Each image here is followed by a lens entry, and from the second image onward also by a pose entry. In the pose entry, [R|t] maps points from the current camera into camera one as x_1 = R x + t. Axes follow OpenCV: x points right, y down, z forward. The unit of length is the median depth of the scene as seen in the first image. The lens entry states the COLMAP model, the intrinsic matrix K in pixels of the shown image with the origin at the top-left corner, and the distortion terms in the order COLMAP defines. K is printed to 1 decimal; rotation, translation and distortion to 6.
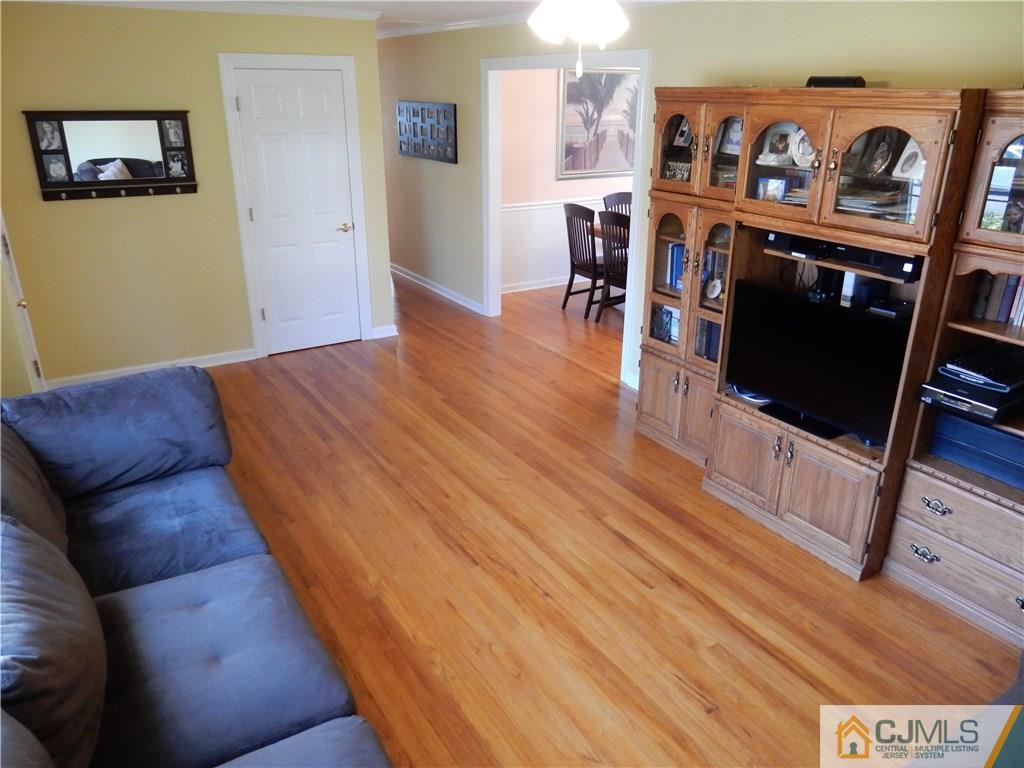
lens RADIAL K [[755.8, 0, 512.0], [0, 755.8, 384.0], [0, 0, 1]] dist [0.001401, 0.000414]
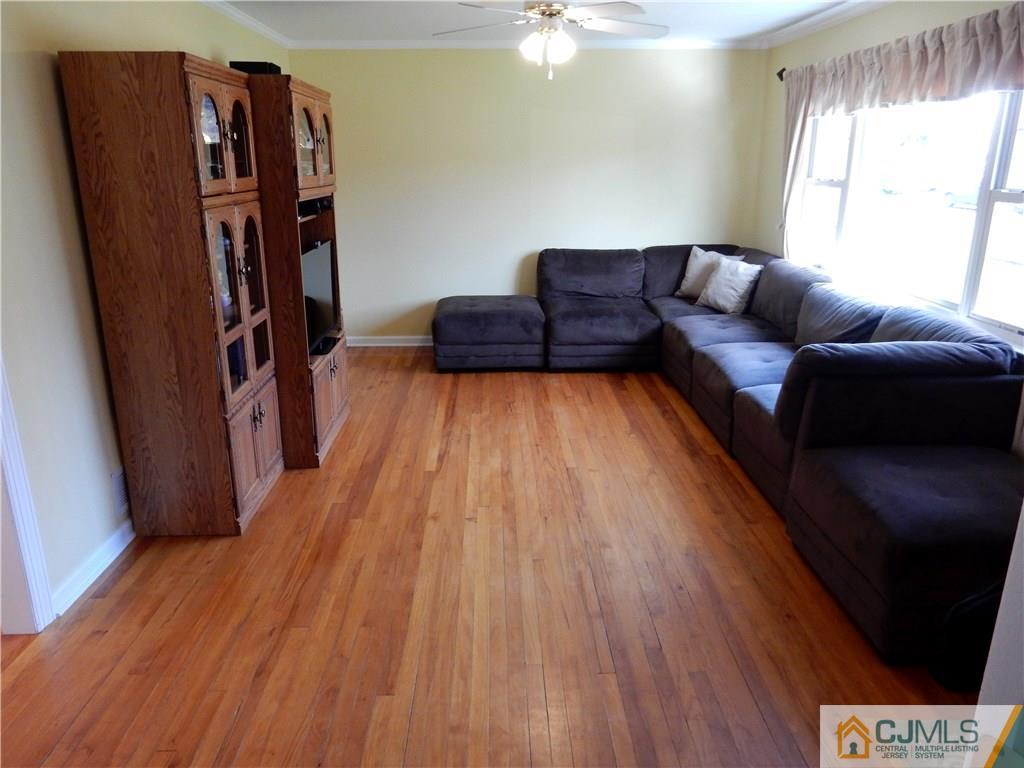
lens RADIAL K [[745.4, 0, 512.0], [0, 745.4, 384.0], [0, 0, 1]] dist [0.065213, 0.001167]
pose [[-0.863425, -0.154304, 0.480300, -0.522849], [0.180185, 0.794946, 0.579304, -0.579361], [-0.471202, 0.586728, -0.658573, 1.732826]]
